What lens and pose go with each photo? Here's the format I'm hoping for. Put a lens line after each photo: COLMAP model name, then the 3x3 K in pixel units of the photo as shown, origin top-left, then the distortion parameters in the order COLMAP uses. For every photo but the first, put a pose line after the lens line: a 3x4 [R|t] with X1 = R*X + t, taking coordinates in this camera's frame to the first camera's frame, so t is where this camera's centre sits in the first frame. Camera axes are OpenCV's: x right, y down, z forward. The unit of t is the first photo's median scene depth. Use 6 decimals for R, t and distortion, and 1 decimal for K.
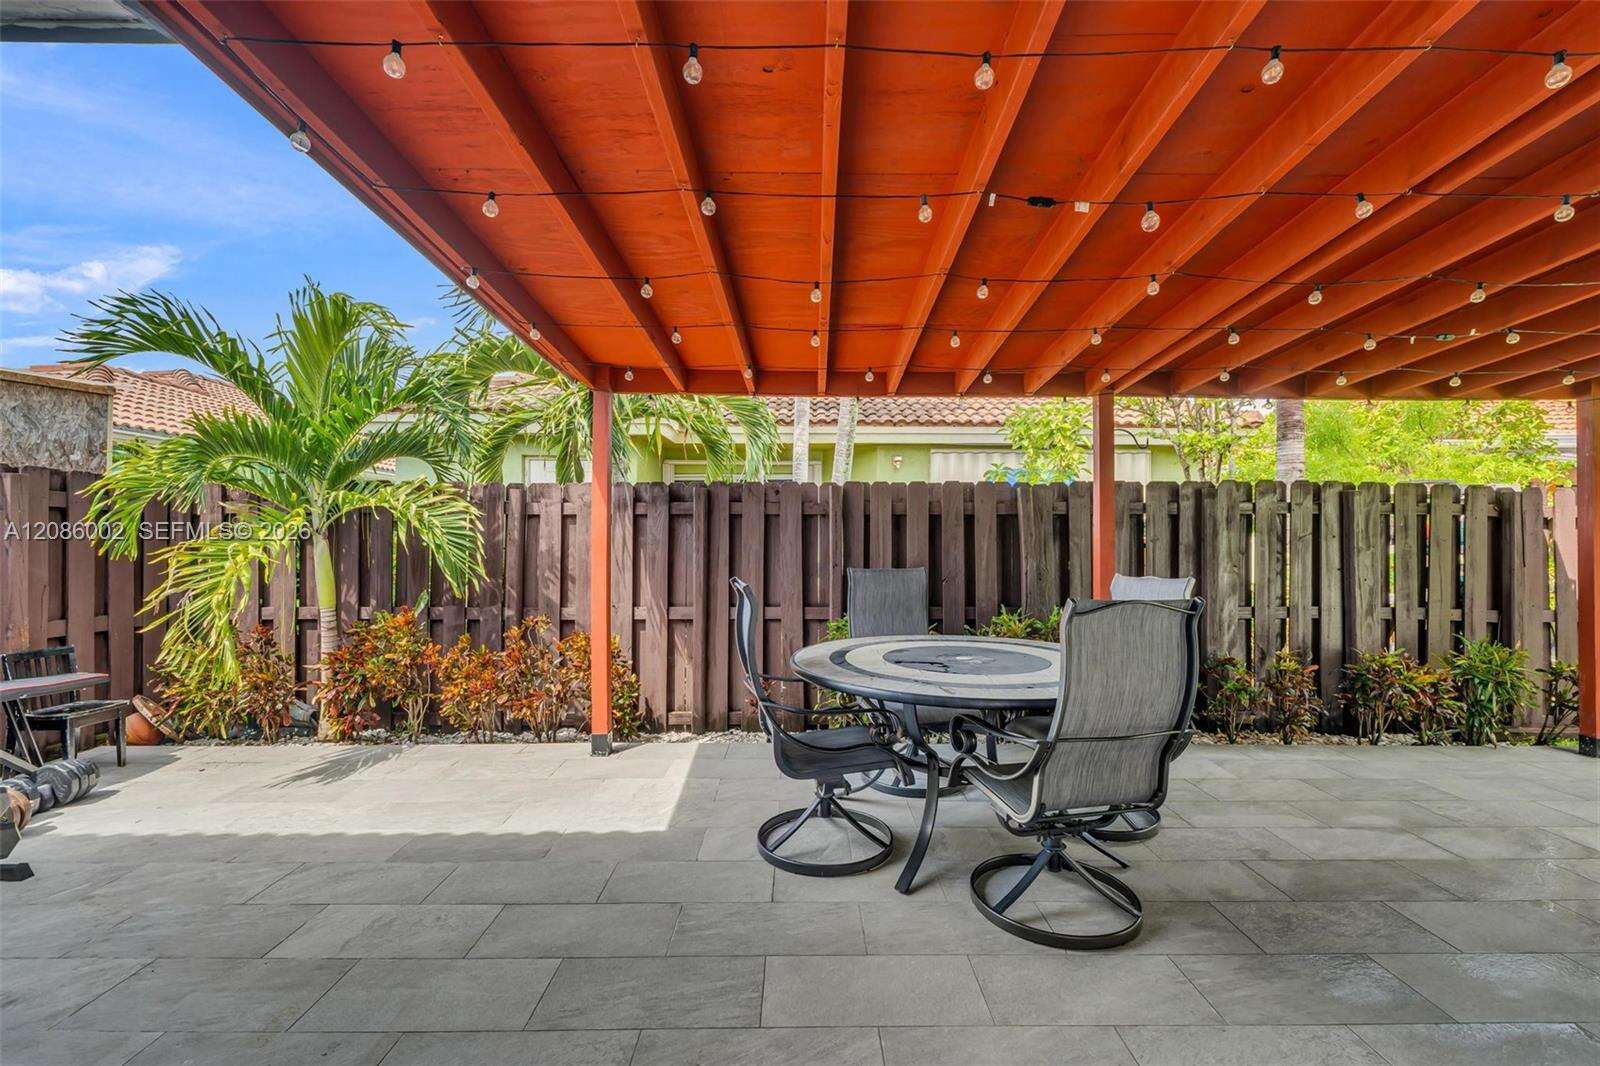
lens RADIAL K [[683.5, 0, 801.2], [0, 683.5, 533.2], [0, 0, 1]] dist [-0.003560, -0.000194]
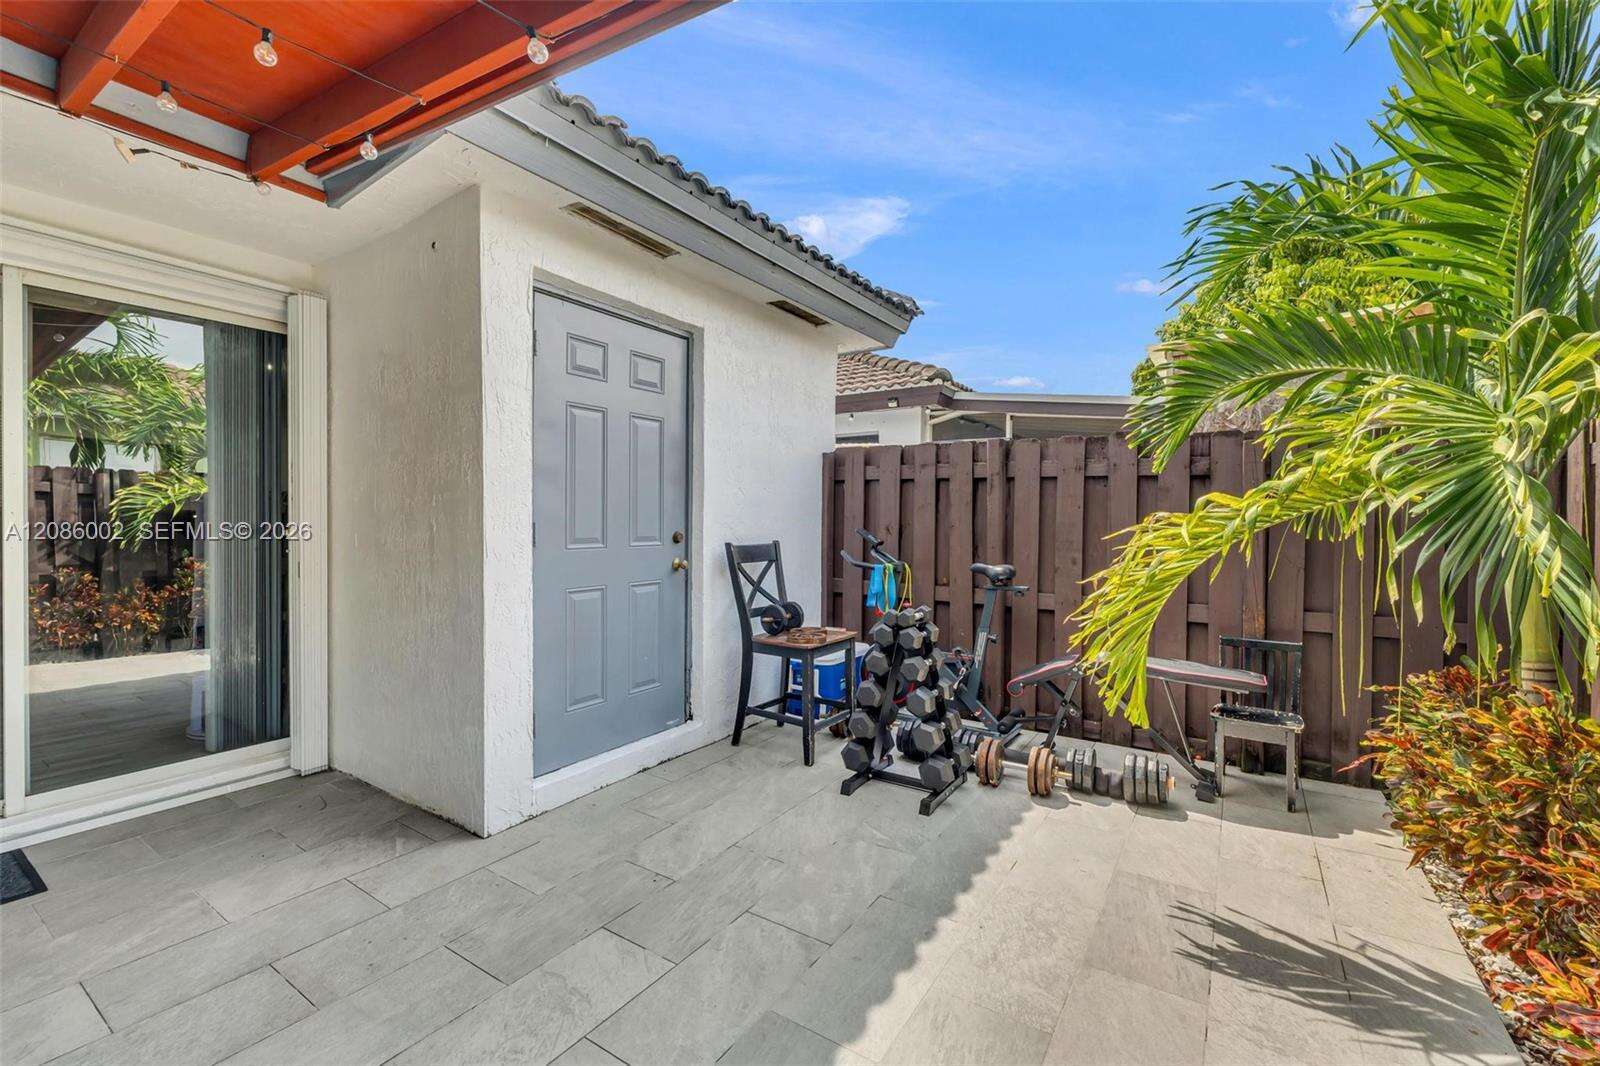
lens RADIAL K [[683.5, 0, 808.1], [0, 683.5, 525.6], [0, 0, 1]] dist [-0.003560, -0.000194]
pose [[-0.539499, 0.004447, -0.841974, -0.056565], [-0.003940, 0.999962, 0.007806, 0.015923], [0.841977, 0.007529, -0.539461, 0.781745]]
